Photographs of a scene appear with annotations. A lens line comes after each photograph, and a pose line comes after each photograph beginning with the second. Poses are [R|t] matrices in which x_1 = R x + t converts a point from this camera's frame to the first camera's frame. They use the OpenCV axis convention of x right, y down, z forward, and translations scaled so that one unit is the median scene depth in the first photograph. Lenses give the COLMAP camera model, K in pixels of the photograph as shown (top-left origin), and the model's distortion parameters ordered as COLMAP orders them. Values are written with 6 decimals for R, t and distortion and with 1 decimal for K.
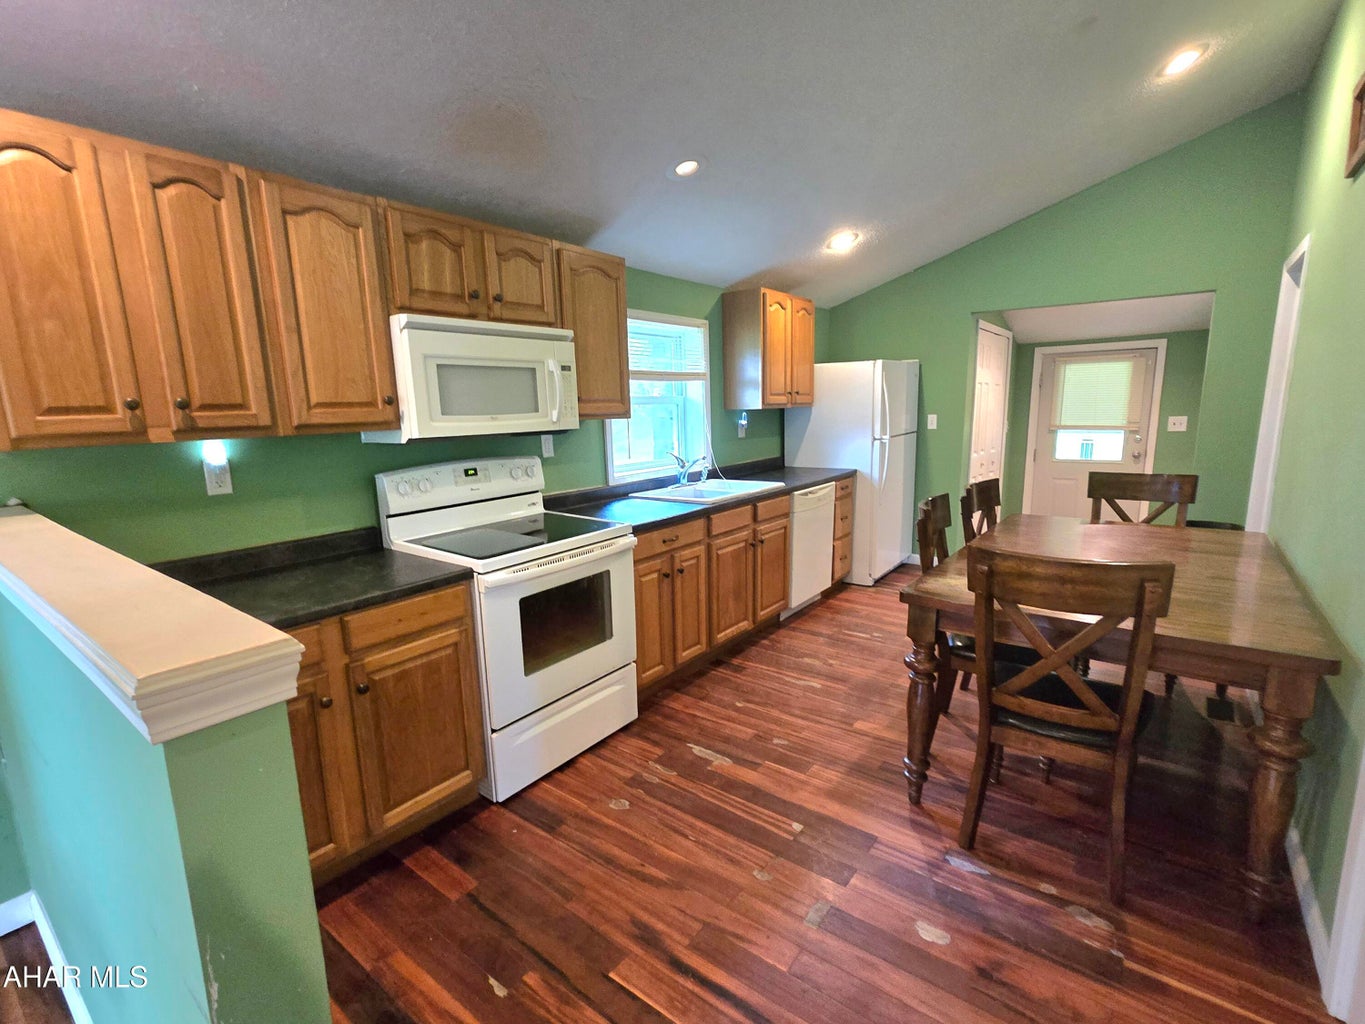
lens RADIAL K [[639.5, 0, 682.5], [0, 639.5, 512.0], [0, 0, 1]] dist [0.001615, 0.000302]
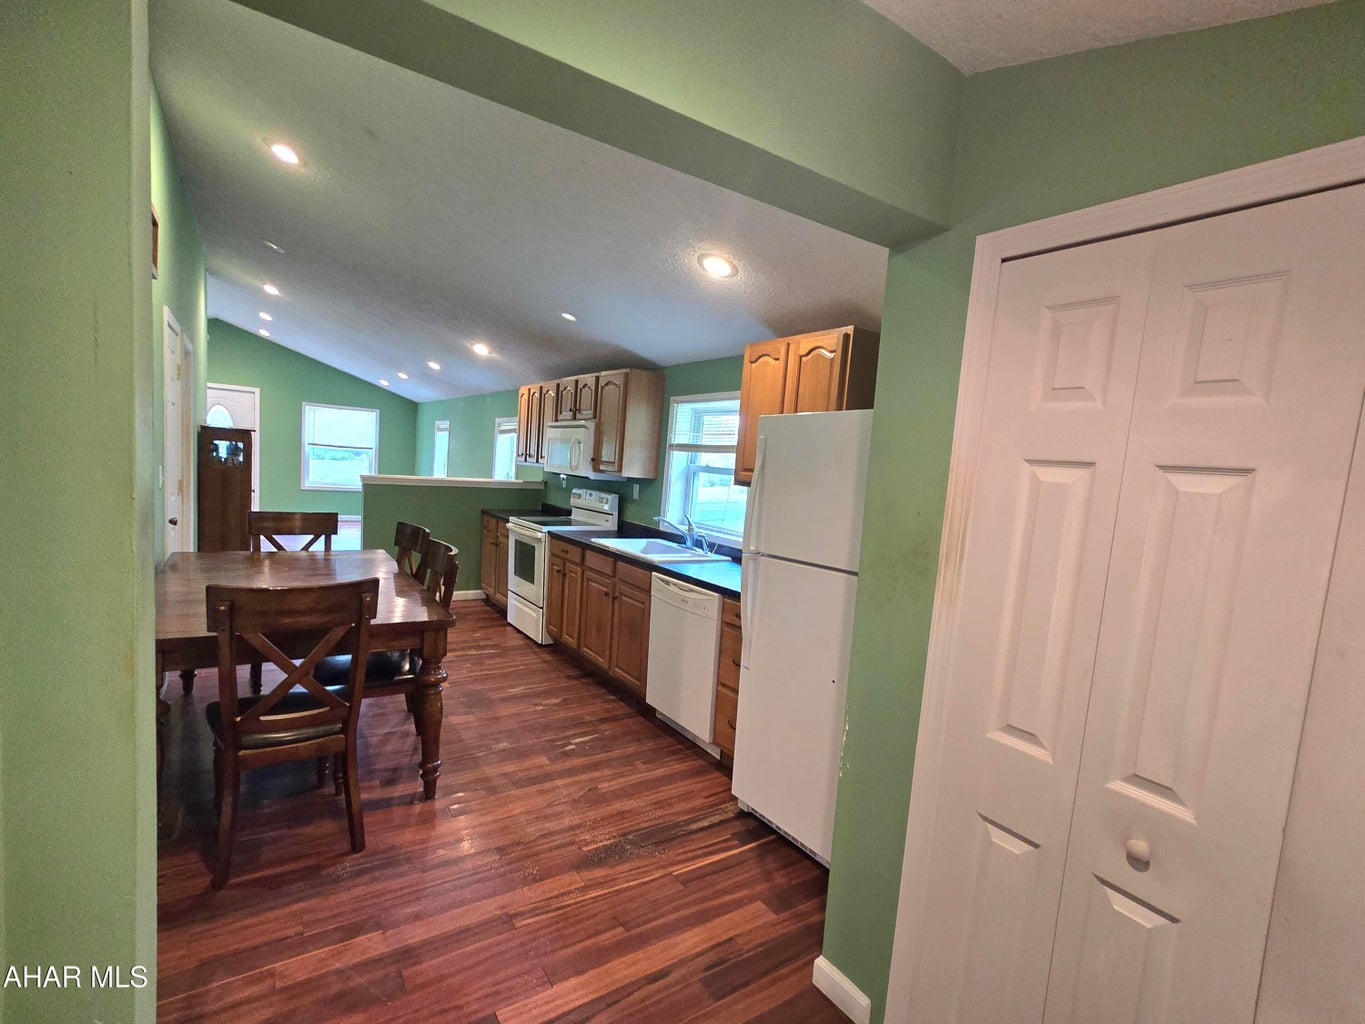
lens RADIAL K [[653.0, 0, 682.5], [0, 653.0, 512.0], [0, 0, 1]] dist [0.005299, -0.000085]
pose [[-0.324177, 0.080845, -0.942535, 1.190849], [-0.219004, 0.962861, 0.157913, -0.311111], [0.920297, 0.257611, -0.294432, 1.498594]]
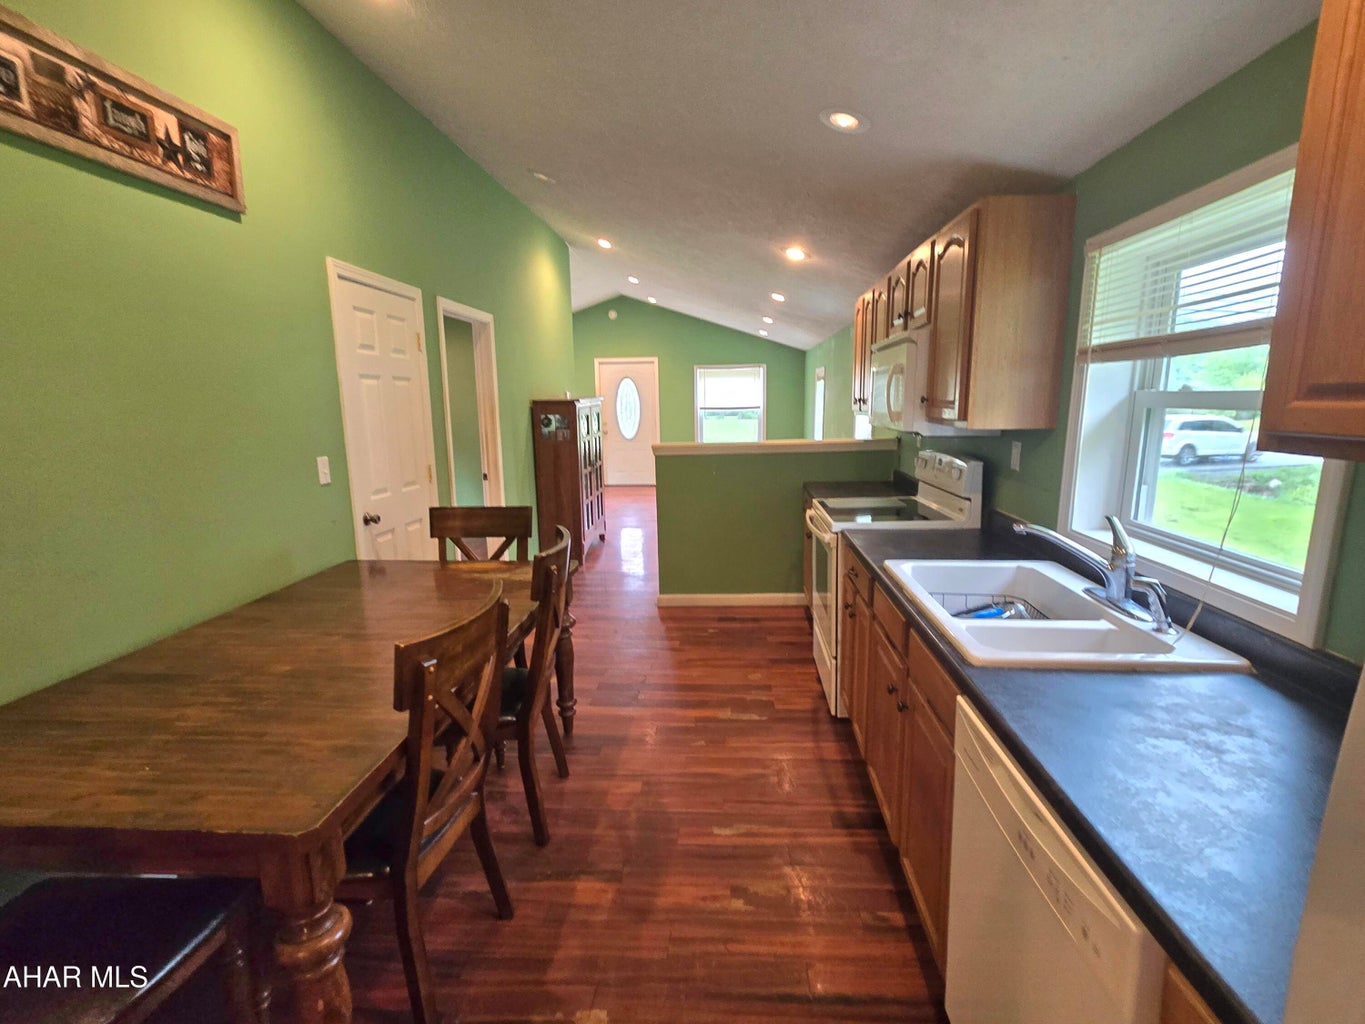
lens RADIAL K [[653.0, 0, 682.5], [0, 653.0, 512.0], [0, 0, 1]] dist [0.005299, -0.000085]
pose [[-0.839585, 0.141063, -0.524594, 0.533148], [-0.042625, 0.945612, 0.322493, -0.262470], [0.541554, 0.293121, -0.787908, 1.355238]]
